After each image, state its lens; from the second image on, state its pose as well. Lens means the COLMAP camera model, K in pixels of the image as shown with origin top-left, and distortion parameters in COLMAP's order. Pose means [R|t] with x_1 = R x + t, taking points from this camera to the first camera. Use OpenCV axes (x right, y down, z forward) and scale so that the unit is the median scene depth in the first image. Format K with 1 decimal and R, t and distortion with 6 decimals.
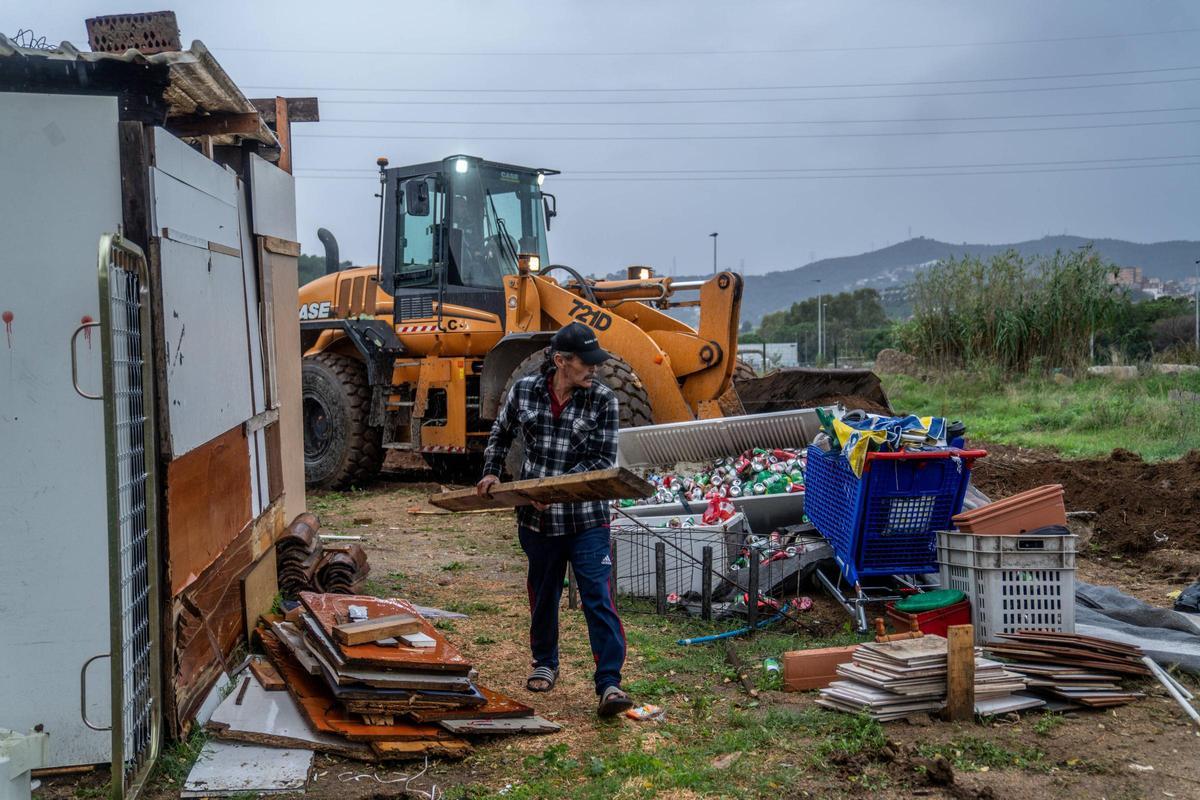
lens RADIAL K [[1383.8, 0, 598.1], [0, 1383.8, 411.4], [0, 0, 1]] dist [0.118503, 0.000000]
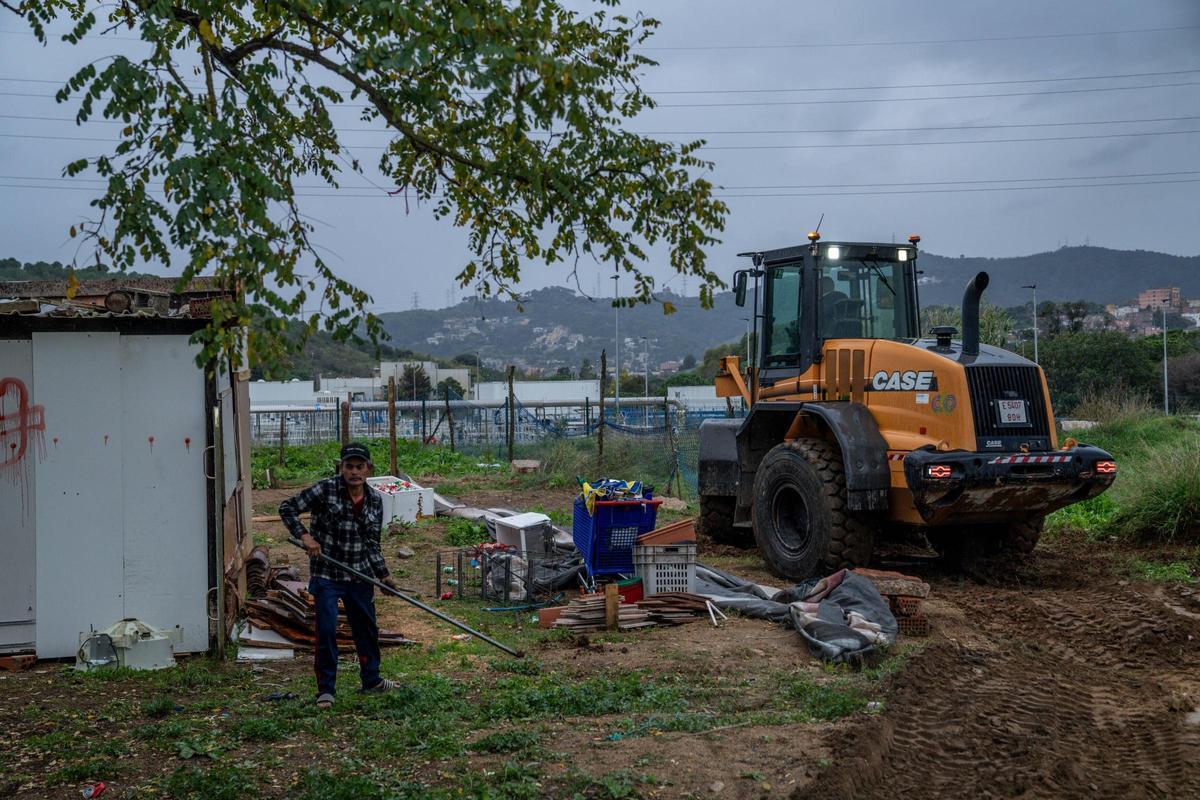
lens RADIAL K [[1770.0, 0, 601.4], [0, 1770.0, 394.3], [0, 0, 1]] dist [0.125126, 0.000000]
pose [[0.998545, -0.004672, 0.053726, 0.089725], [0.006923, 0.999102, -0.041793, -0.014167], [-0.053482, 0.042104, 0.997681, -1.363195]]
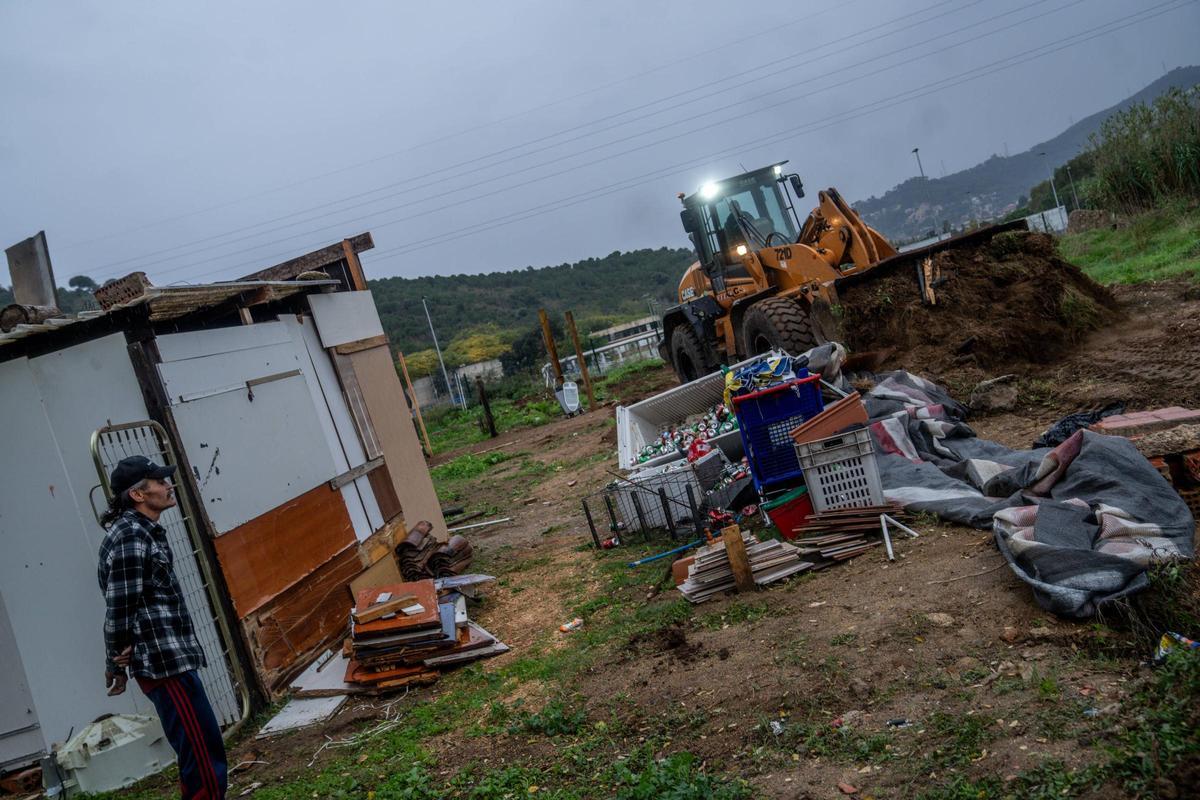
lens RADIAL K [[1175.8, 0, 582.5], [0, 1175.8, 424.7], [0, 0, 1]] dist [0.002209, 0.000000]
pose [[0.927896, -0.242312, -0.283360, 0.409346], [0.258715, 0.965717, 0.021373, -0.007938], [0.268467, -0.093142, 0.958775, -0.137315]]
